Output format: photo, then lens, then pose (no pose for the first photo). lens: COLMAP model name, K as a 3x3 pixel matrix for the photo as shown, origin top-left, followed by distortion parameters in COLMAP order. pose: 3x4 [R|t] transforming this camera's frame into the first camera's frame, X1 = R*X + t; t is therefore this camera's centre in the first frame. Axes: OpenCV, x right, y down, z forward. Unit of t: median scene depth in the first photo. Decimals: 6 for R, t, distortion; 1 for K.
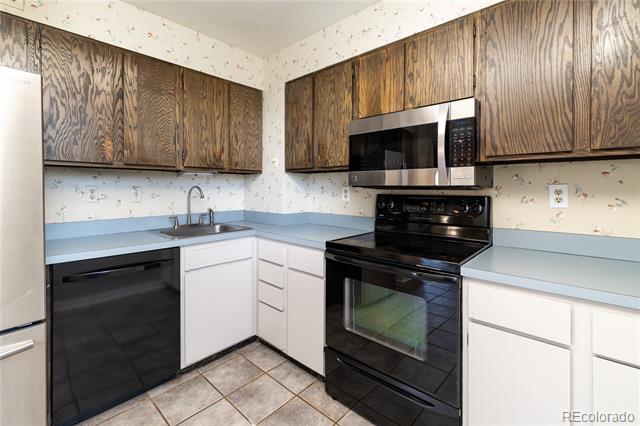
lens RADIAL K [[302.2, 0, 303.4], [0, 302.2, 189.3], [0, 0, 1]] dist [-0.001504, 0.000063]
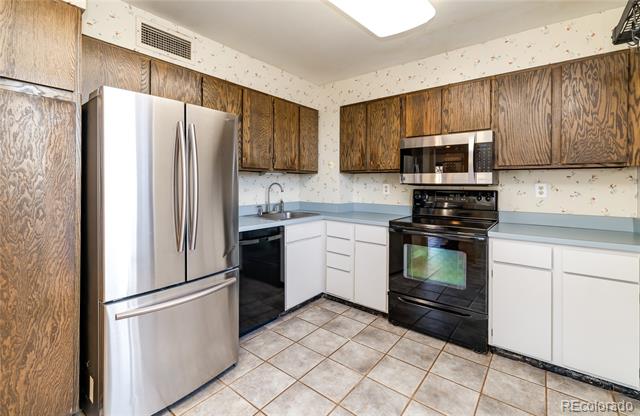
lens RADIAL K [[301.7, 0, 293.5], [0, 301.7, 184.2], [0, 0, 1]] dist [0.004446, -0.001096]
pose [[0.998944, 0.001628, 0.045911, -0.433127], [-0.001606, 0.999999, -0.000519, -0.005762], [-0.045911, 0.000444, 0.998945, -0.436104]]
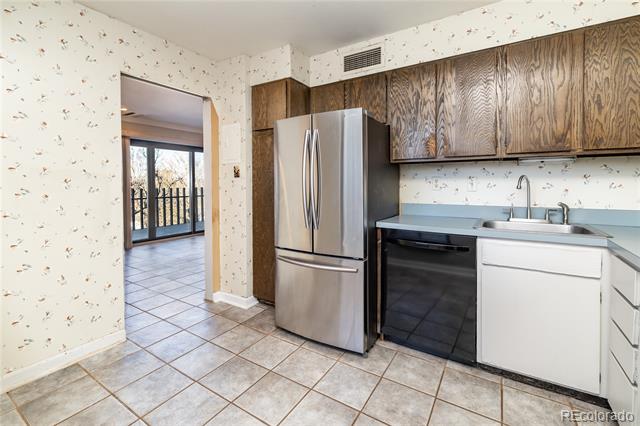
lens RADIAL K [[269.8, 0, 325.2], [0, 269.8, 188.2], [0, 0, 1]] dist [0.000013, -0.000159]
pose [[0.204975, 0.016646, -0.978626, 0.344803], [-0.002217, 0.999861, 0.016543, 0.019738], [0.978765, -0.001221, 0.204983, 0.342413]]
